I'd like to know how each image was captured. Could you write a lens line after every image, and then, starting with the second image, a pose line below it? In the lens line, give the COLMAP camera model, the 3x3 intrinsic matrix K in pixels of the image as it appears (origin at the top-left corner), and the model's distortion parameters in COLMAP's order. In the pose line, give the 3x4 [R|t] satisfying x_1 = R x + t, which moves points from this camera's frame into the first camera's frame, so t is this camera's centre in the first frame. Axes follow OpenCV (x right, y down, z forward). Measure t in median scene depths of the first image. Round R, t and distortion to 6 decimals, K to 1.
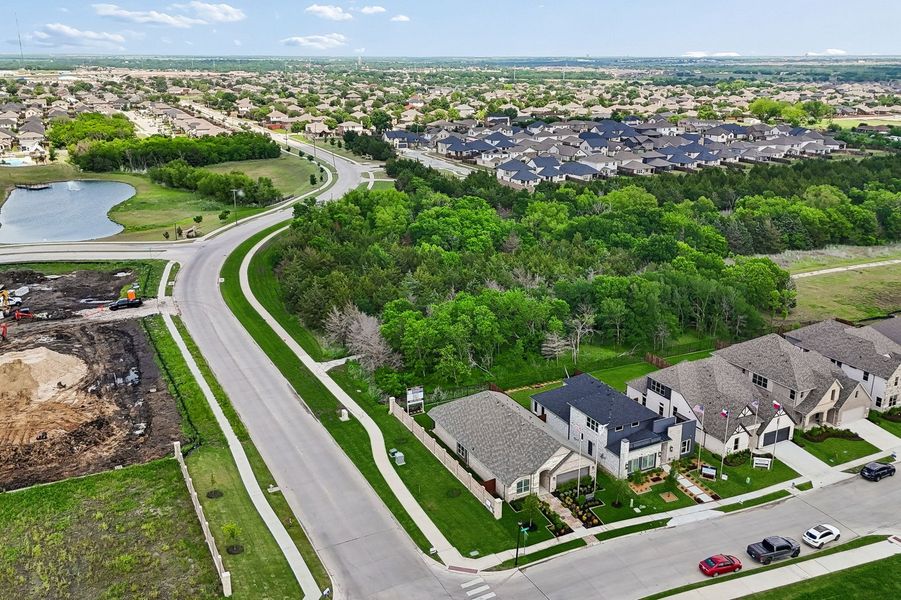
lens RADIAL K [[804.3, 0, 448.3], [0, 804.3, 275.8], [0, 0, 1]] dist [0.049800, -0.015588]
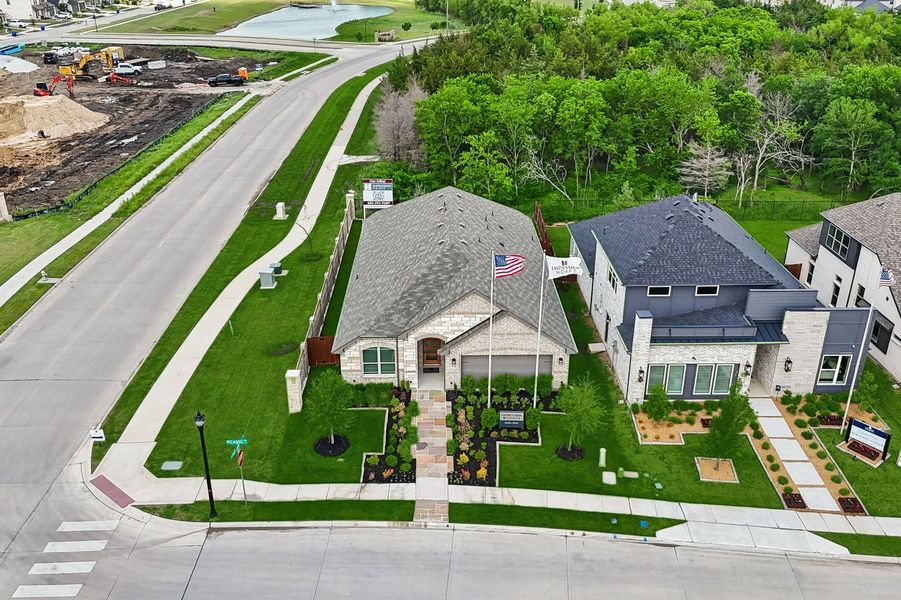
lens RADIAL K [[804.3, 0, 448.3], [0, 804.3, 275.8], [0, 0, 1]] dist [0.049800, -0.015588]
pose [[0.898179, 0.174481, -0.403523, 0.297363], [-0.123412, 0.981030, 0.149497, 0.138177], [0.421953, -0.084475, 0.902674, 0.598538]]
